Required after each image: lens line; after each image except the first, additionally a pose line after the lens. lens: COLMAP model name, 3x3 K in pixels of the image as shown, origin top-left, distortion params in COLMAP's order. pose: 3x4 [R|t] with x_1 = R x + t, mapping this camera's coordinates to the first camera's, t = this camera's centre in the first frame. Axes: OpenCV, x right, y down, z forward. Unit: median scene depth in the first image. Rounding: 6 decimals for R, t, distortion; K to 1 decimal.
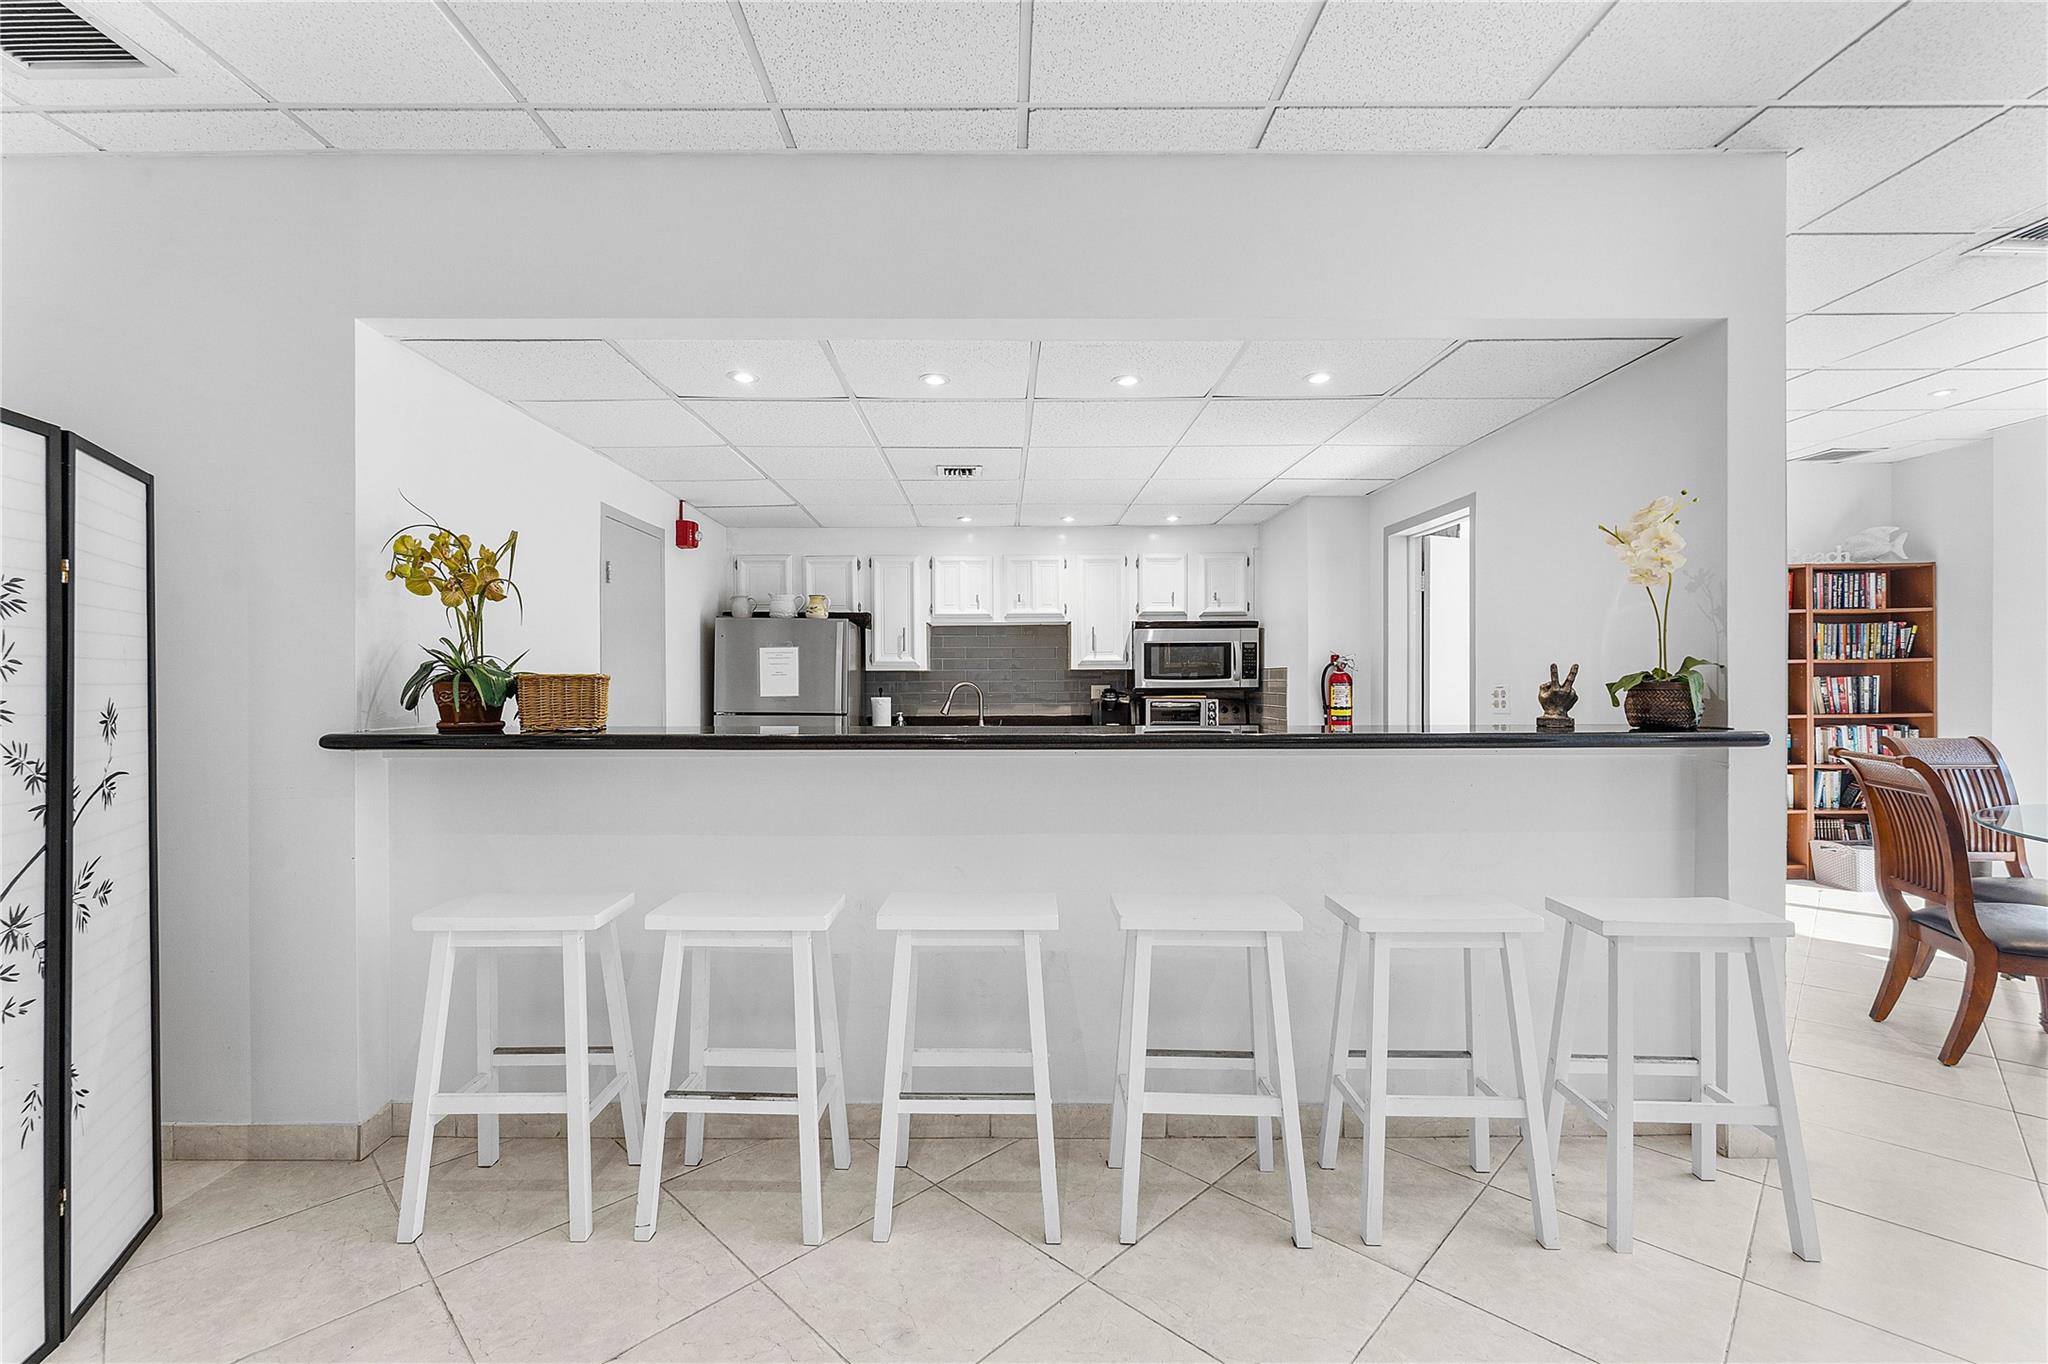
lens RADIAL K [[862.6, 0, 1017.0], [0, 862.6, 693.5], [0, 0, 1]] dist [0.002361, 0.000341]
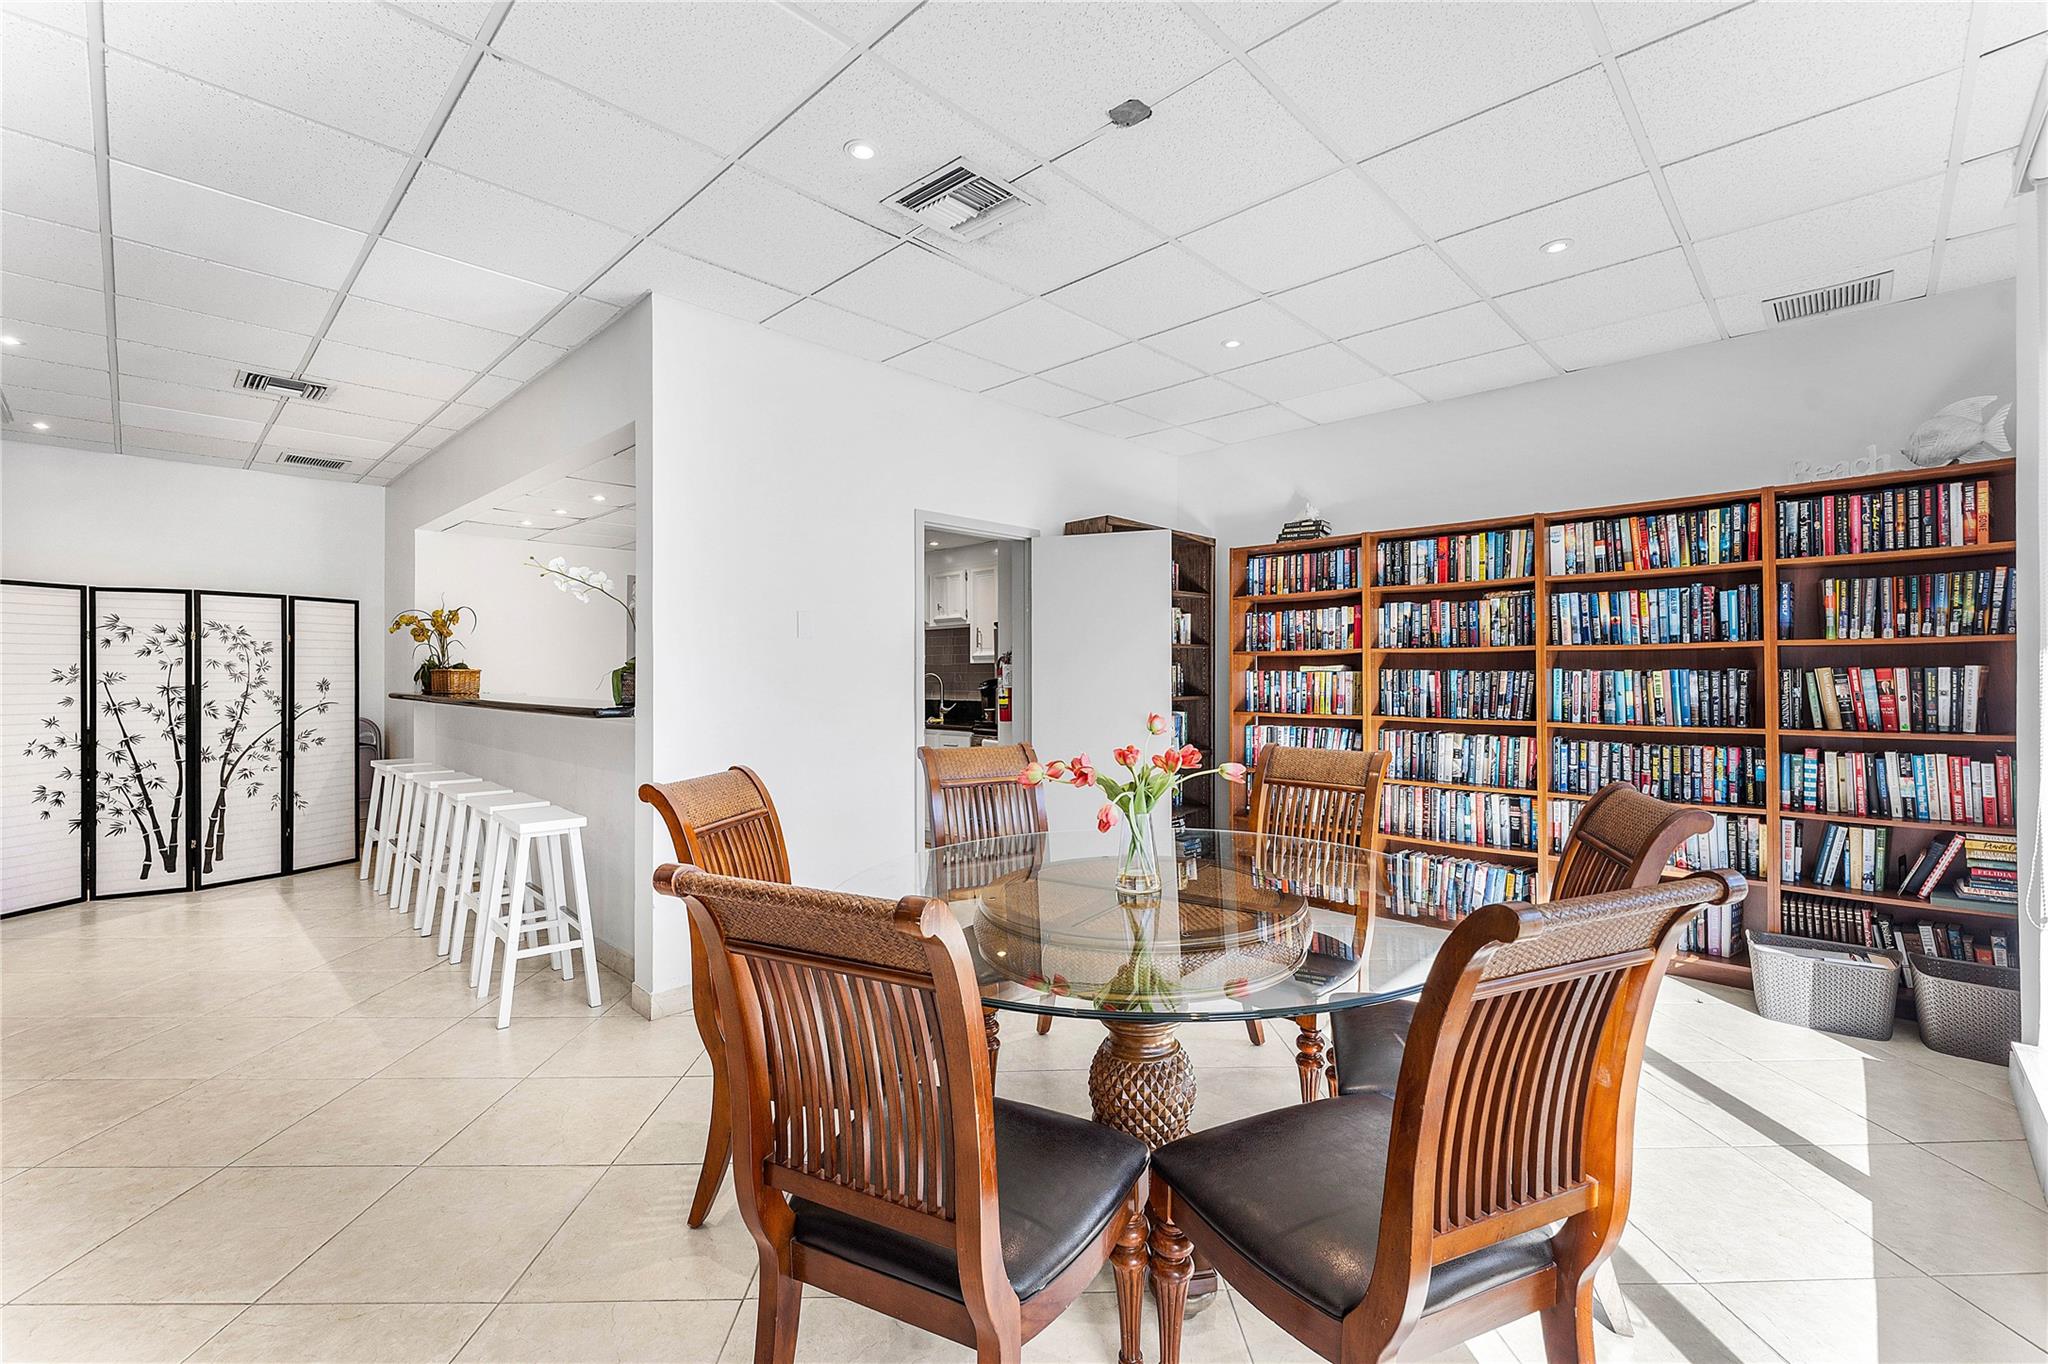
lens RADIAL K [[862.6, 0, 1017.0], [0, 862.6, 693.5], [0, 0, 1]] dist [0.002361, 0.000341]
pose [[0.716488, 0.013443, -0.697470, 0.944527], [-0.014283, 0.999887, 0.004599, 0.003511], [0.697454, 0.006667, 0.716599, 0.173074]]
